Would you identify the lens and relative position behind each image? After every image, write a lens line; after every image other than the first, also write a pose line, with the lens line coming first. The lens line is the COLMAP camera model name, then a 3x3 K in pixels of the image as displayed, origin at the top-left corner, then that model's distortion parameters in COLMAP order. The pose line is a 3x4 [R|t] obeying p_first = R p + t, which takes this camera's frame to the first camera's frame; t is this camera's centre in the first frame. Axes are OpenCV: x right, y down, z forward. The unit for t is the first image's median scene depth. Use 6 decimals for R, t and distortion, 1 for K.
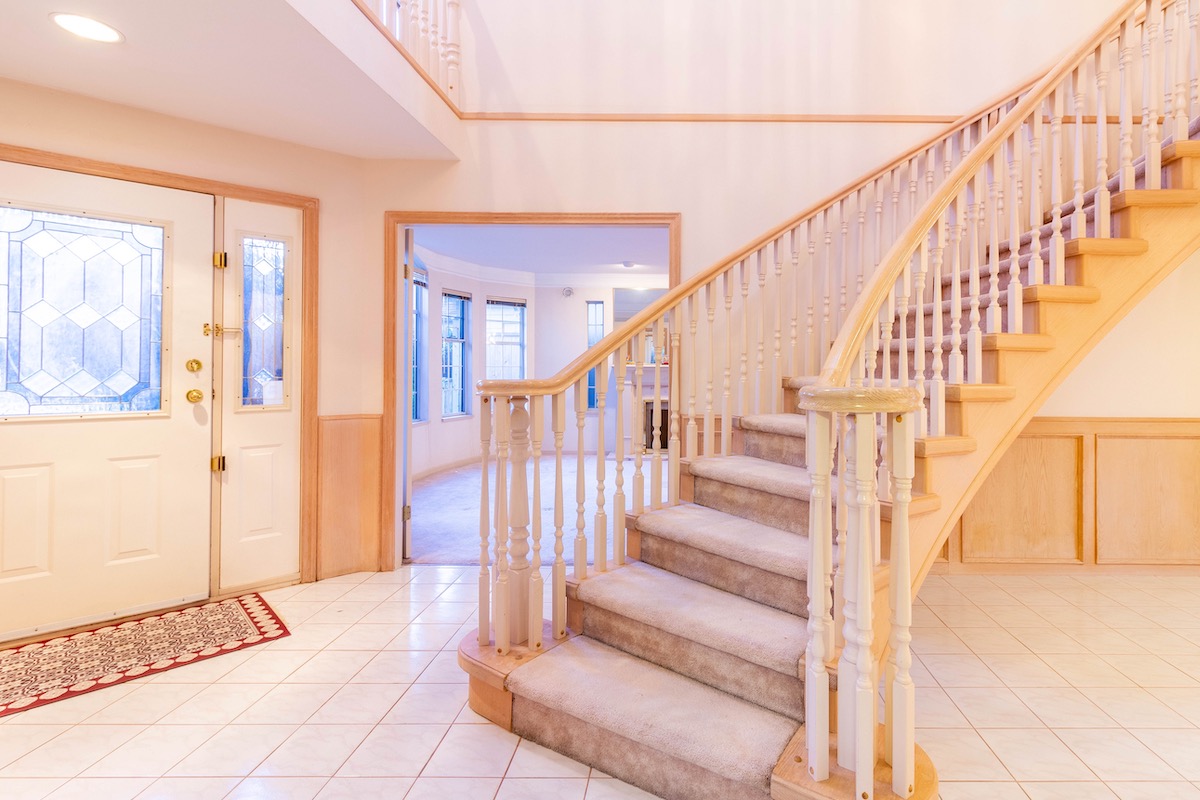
lens RADIAL K [[547.7, 0, 600.1], [0, 547.7, 361.4], [0, 0, 1]] dist [-0.003161, -0.000458]
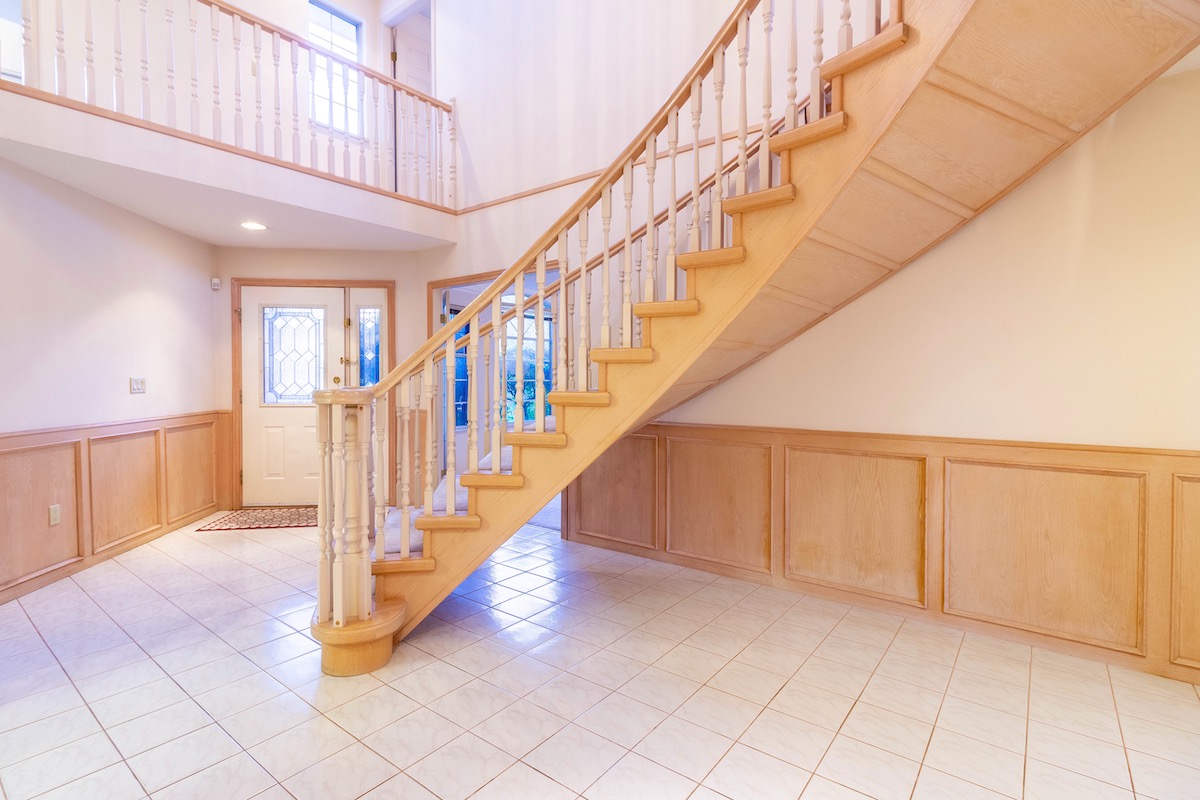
lens RADIAL K [[557.0, 0, 601.2], [0, 557.0, 387.1], [0, 0, 1]] dist [0.001581, 0.000263]
pose [[0.800902, 0.002654, -0.598789, 0.999912], [0.006607, 0.999890, 0.013269, 0.011212], [0.598759, -0.014584, 0.800797, 0.006860]]
